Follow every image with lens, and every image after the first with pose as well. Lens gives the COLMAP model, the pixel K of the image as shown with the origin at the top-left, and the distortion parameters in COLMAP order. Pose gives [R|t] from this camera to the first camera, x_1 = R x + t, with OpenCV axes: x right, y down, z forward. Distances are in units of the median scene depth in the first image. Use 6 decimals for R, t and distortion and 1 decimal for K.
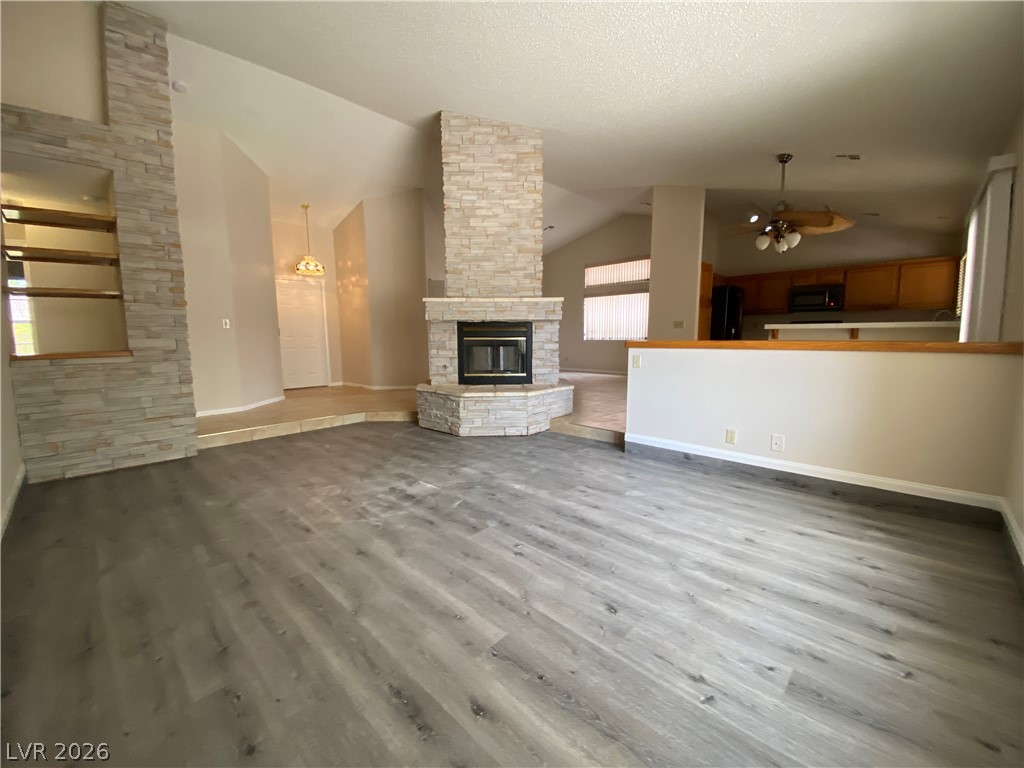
lens RADIAL K [[416.9, 0, 513.7], [0, 416.9, 381.0], [0, 0, 1]] dist [0.051151, -0.032842]
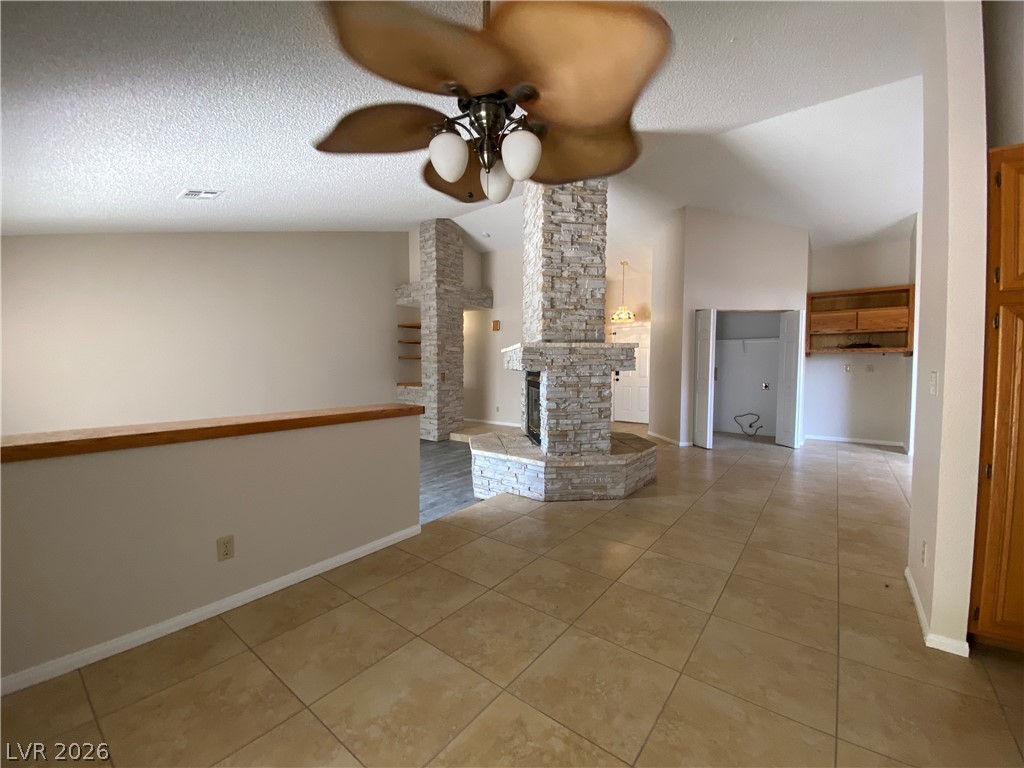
lens RADIAL K [[419.4, 0, 512.0], [0, 419.4, 384.0], [0, 0, 1]] dist [0.052746, -0.033749]
pose [[0.093230, 0.052121, -0.994279, 1.233899], [-0.110295, 0.993023, 0.041713, -0.207779], [0.989517, 0.105775, 0.098328, 1.237820]]
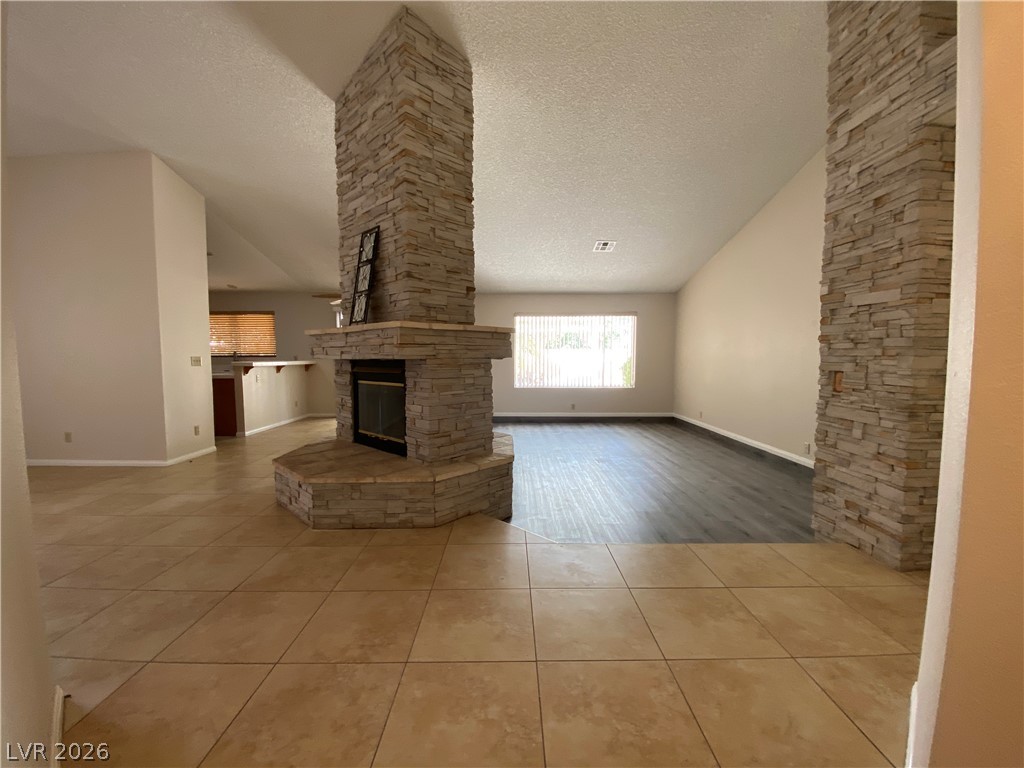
lens RADIAL K [[416.9, 0, 513.7], [0, 416.9, 381.0], [0, 0, 1]] dist [0.051151, -0.032842]
pose [[-0.696231, -0.033667, 0.717028, -1.025545], [0.087674, 0.987432, 0.131494, -0.271446], [-0.712444, 0.154415, -0.684529, 2.058379]]
